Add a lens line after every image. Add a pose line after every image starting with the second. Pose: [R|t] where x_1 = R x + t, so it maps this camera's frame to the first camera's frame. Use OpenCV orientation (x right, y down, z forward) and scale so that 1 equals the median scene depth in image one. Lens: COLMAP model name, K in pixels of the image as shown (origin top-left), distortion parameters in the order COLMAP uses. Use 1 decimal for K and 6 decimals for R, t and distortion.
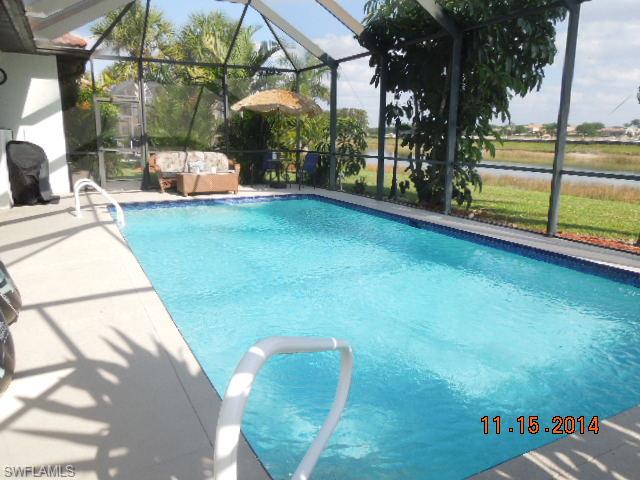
lens RADIAL K [[489.1, 0, 321.9], [0, 489.1, 244.7], [0, 0, 1]] dist [-0.007520, 0.000391]
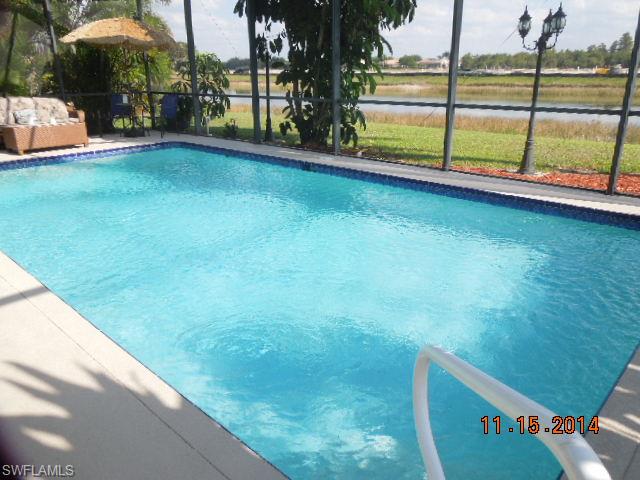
lens RADIAL K [[489.1, 0, 318.6], [0, 489.1, 236.3], [0, 0, 1]] dist [-0.007520, 0.000391]
pose [[0.943992, -0.122598, 0.306347, -0.081540], [0.089293, 0.988688, 0.120513, -0.020487], [-0.317656, -0.086409, 0.944261, 0.081284]]
